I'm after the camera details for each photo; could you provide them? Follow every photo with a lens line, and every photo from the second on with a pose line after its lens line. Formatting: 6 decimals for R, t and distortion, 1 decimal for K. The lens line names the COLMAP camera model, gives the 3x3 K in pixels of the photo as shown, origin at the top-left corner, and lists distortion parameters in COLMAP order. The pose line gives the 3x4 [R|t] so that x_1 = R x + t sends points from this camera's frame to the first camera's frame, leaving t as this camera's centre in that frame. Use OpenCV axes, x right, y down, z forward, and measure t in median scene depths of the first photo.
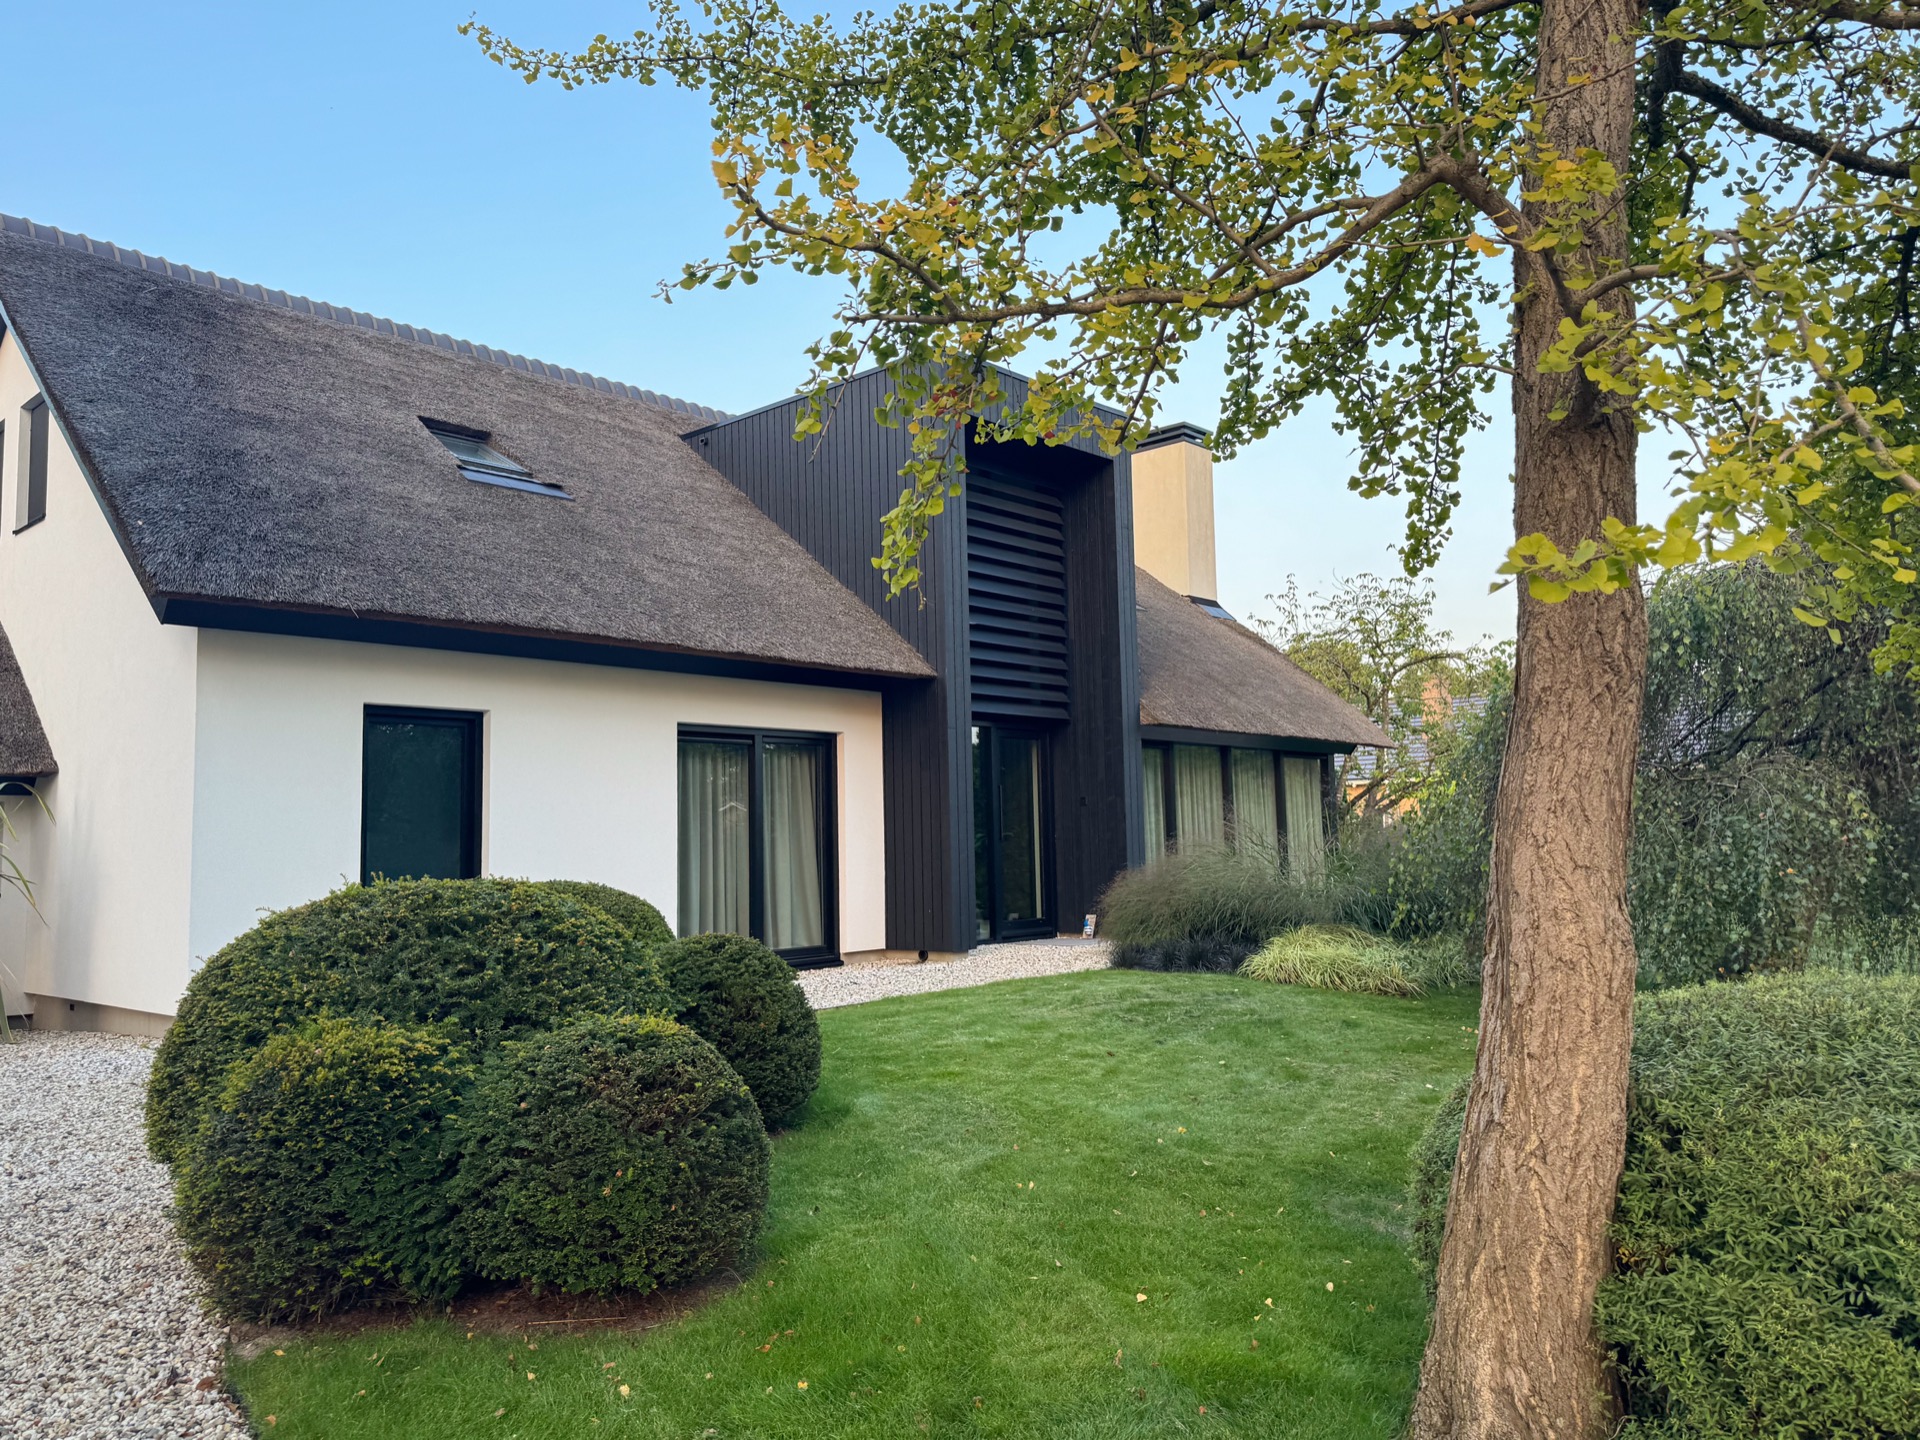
lens RADIAL K [[1436.6, 0, 946.2], [0, 1436.6, 747.5], [0, 0, 1]] dist [0.042782, -0.008895]
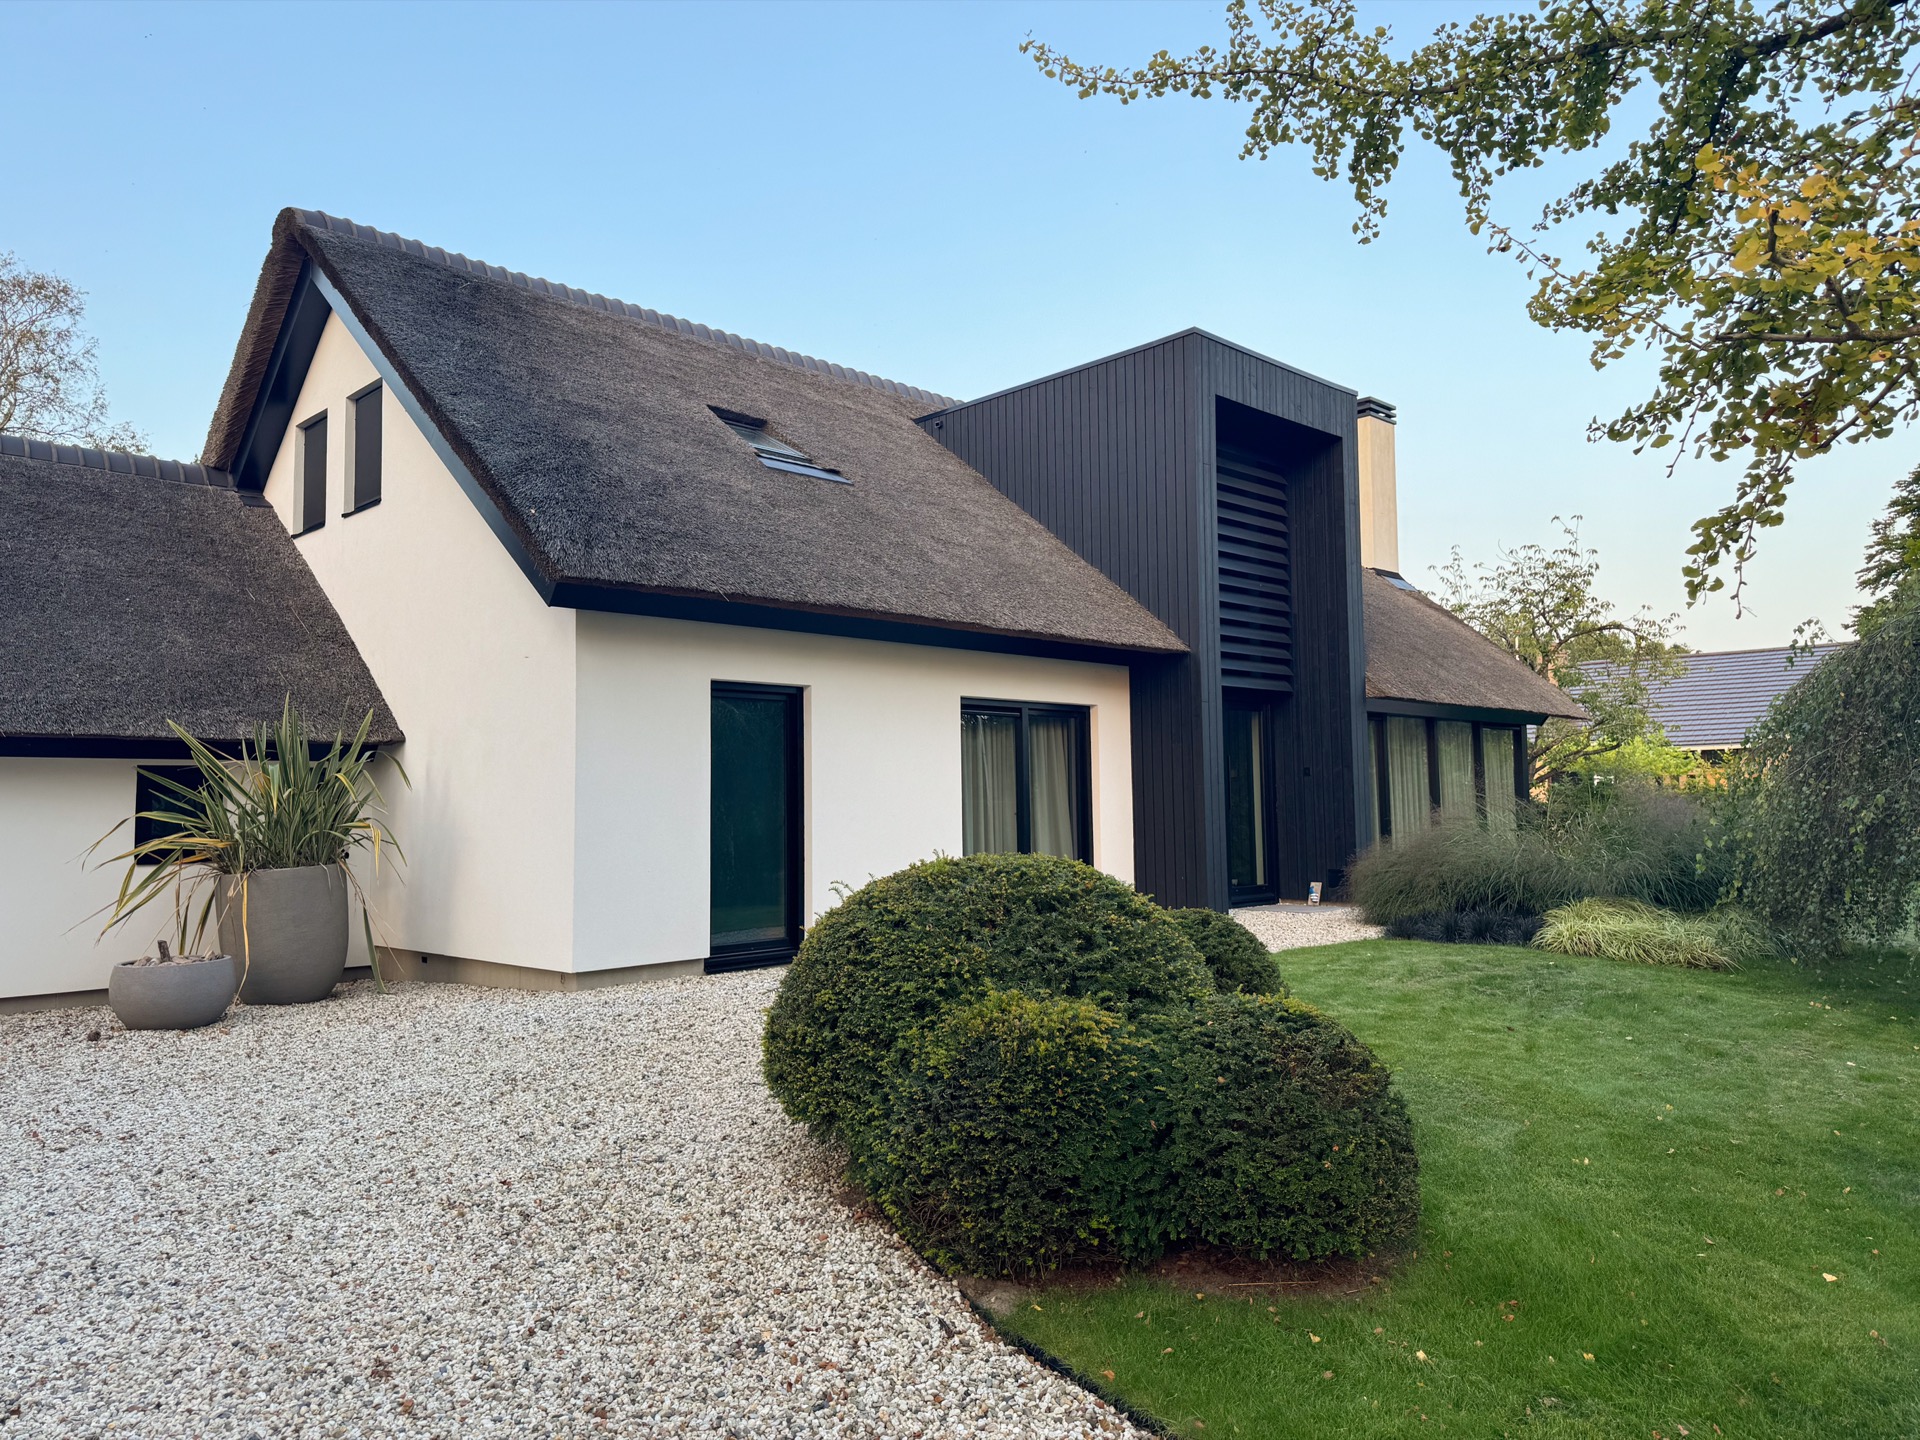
lens RADIAL K [[1436.6, 0, 976.7], [0, 1436.6, 732.8], [0, 0, 1]] dist [0.042782, -0.008895]
pose [[0.999601, 0.001486, -0.028221, -0.133382], [-0.001046, 0.999878, 0.015586, -0.007437], [0.028240, -0.015551, 0.999480, -0.018394]]
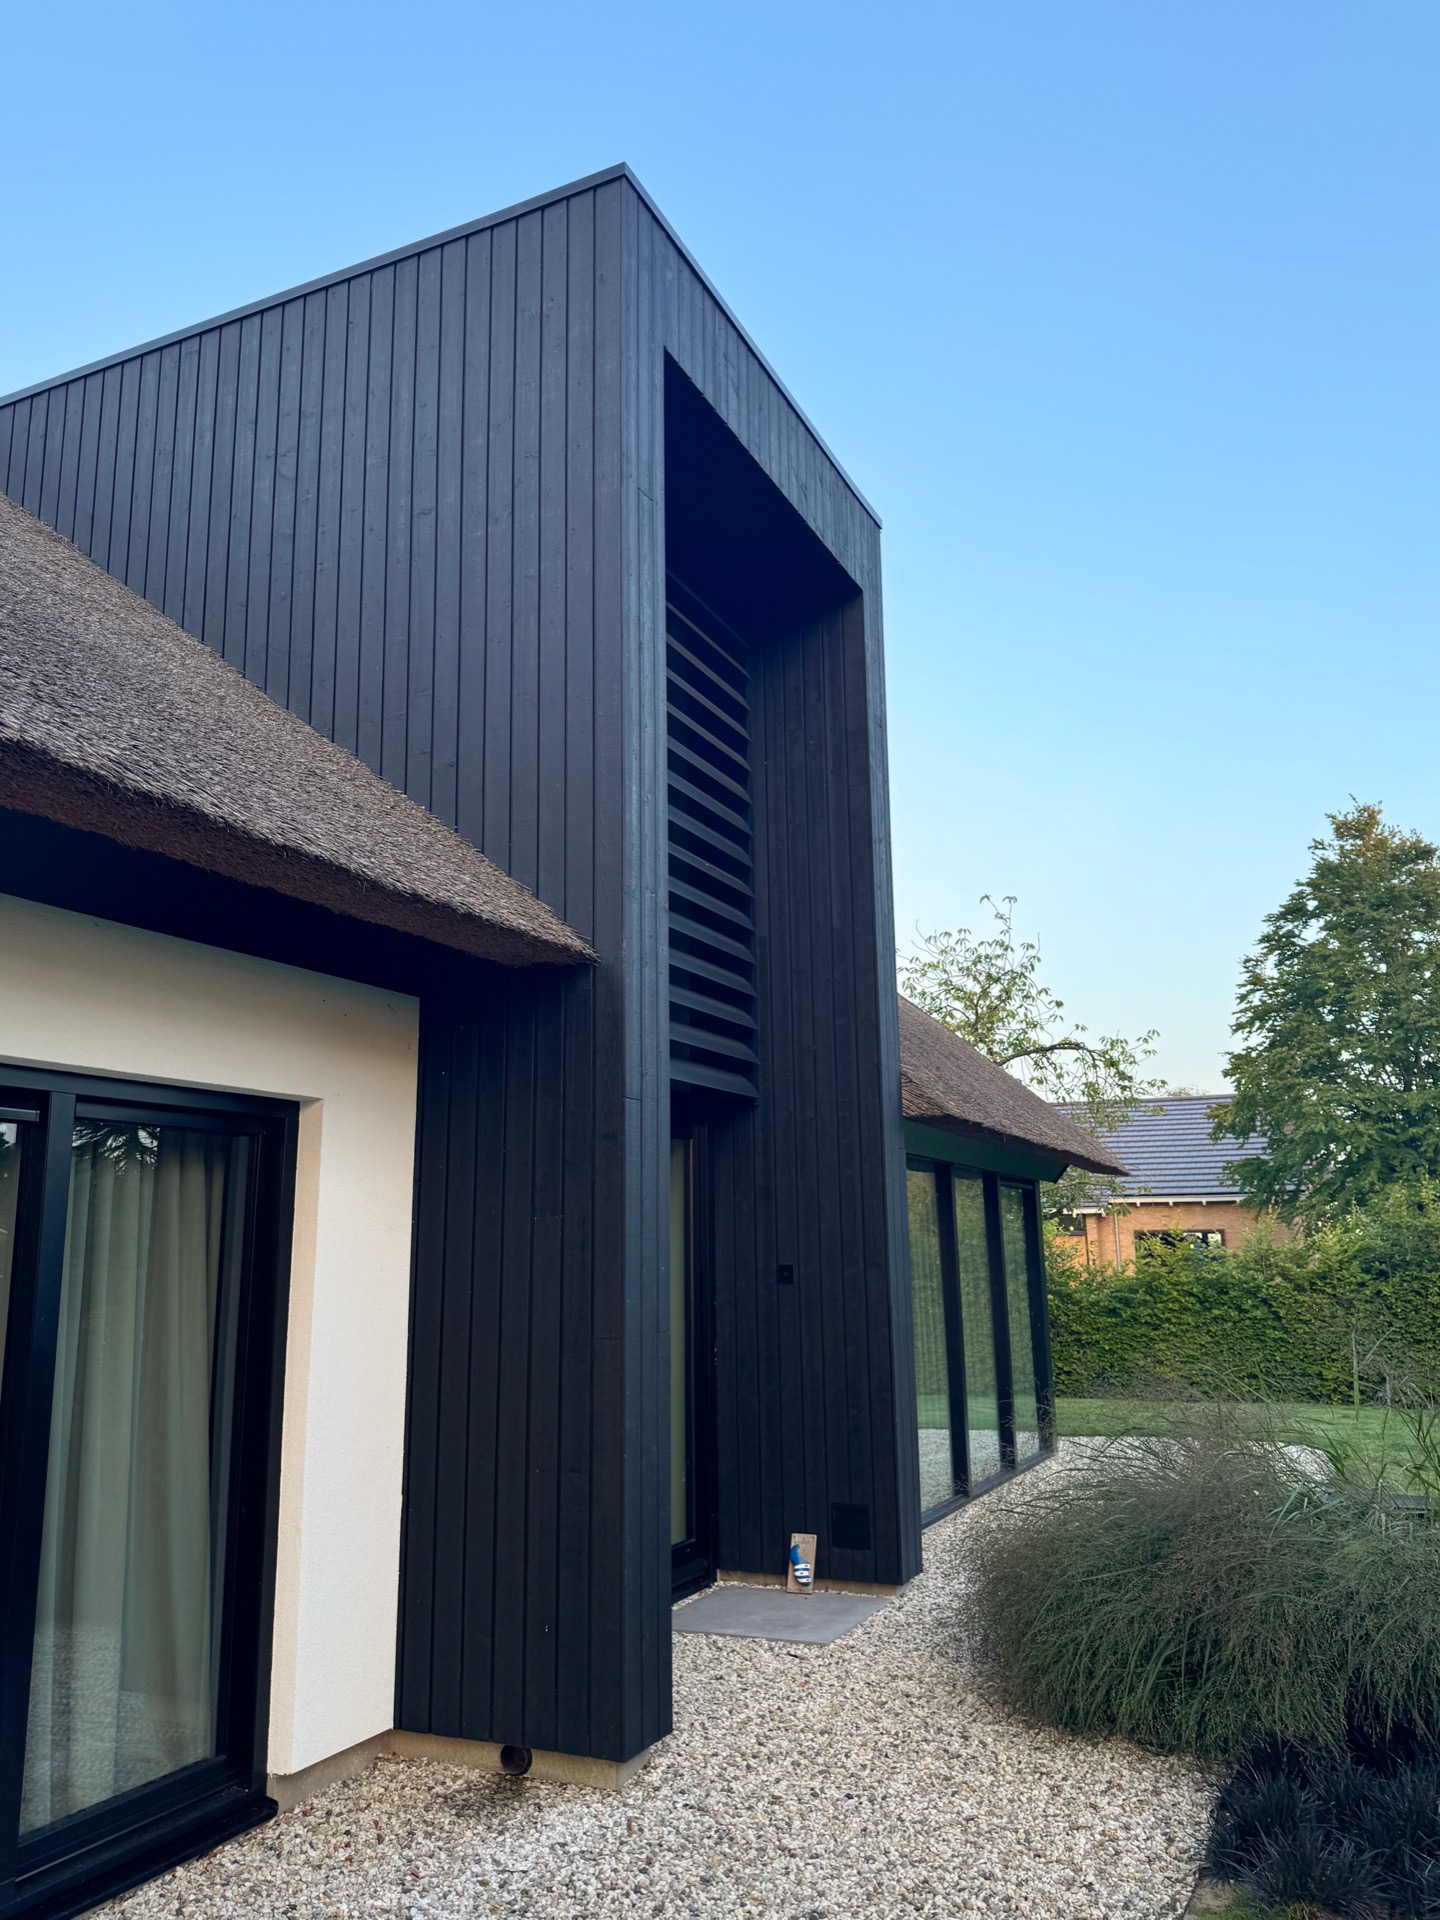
lens RADIAL K [[1533.7, 0, 715.1], [0, 1533.7, 965.7], [0, 0, 1]] dist [-0.002208, -0.010780]
pose [[0.953345, 0.066506, 0.294468, -0.095935], [-0.028976, 0.991087, -0.130029, 0.003077], [-0.300491, 0.115430, 0.946774, 0.654178]]
